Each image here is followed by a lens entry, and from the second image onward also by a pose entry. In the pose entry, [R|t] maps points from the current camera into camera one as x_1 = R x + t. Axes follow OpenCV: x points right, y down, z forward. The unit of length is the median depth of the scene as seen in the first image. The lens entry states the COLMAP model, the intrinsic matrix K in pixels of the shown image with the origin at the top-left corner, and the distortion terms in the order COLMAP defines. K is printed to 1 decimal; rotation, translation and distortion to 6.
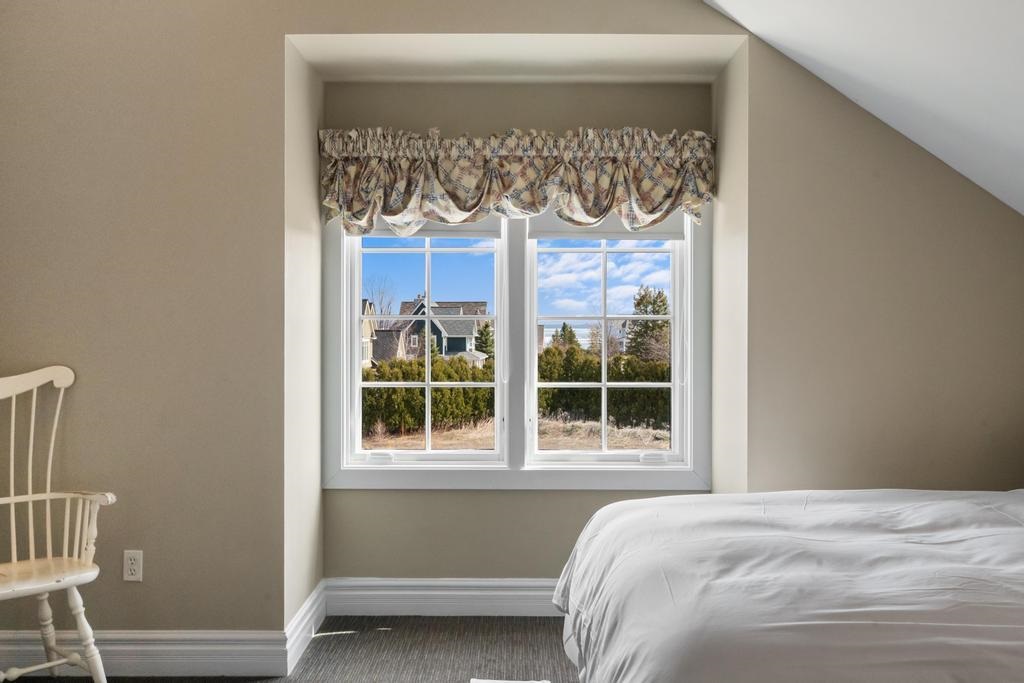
lens RADIAL K [[887.3, 0, 505.6], [0, 887.3, 331.5], [0, 0, 1]] dist [0.001227, 0.006393]
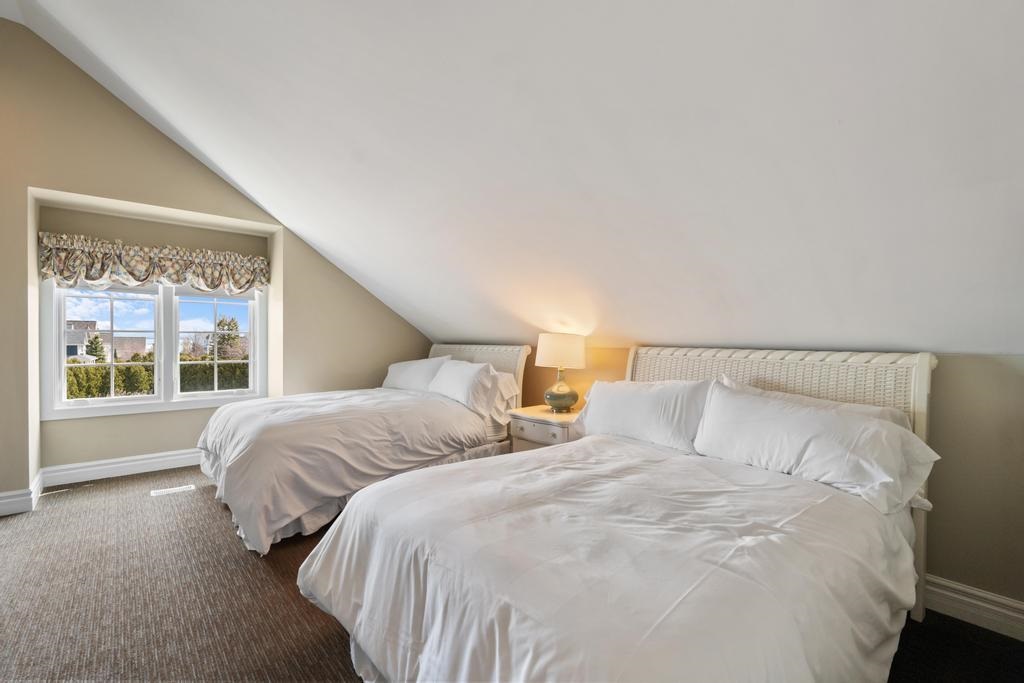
lens RADIAL K [[459.5, 0, 519.4], [0, 459.5, 341.9], [0, 0, 1]] dist [-0.003857, 0.000358]
pose [[0.743072, -0.001926, 0.669209, -0.102410], [0.001373, 0.999998, 0.001353, 0.008898], [-0.669211, -0.000087, 0.743073, -0.419427]]
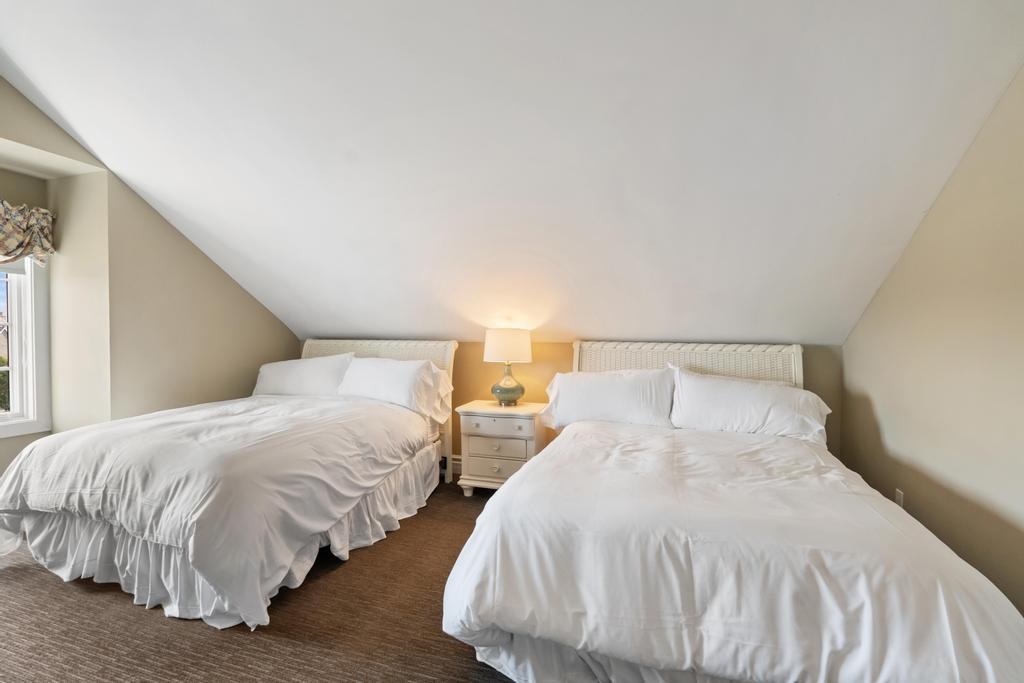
lens RADIAL K [[459.5, 0, 523.6], [0, 459.5, 342.6], [0, 0, 1]] dist [-0.003857, 0.000358]
pose [[0.283059, -0.022205, 0.958845, -0.334839], [0.001684, 0.999742, 0.022655, -0.000447], [-0.959101, -0.004798, 0.283024, -0.071843]]
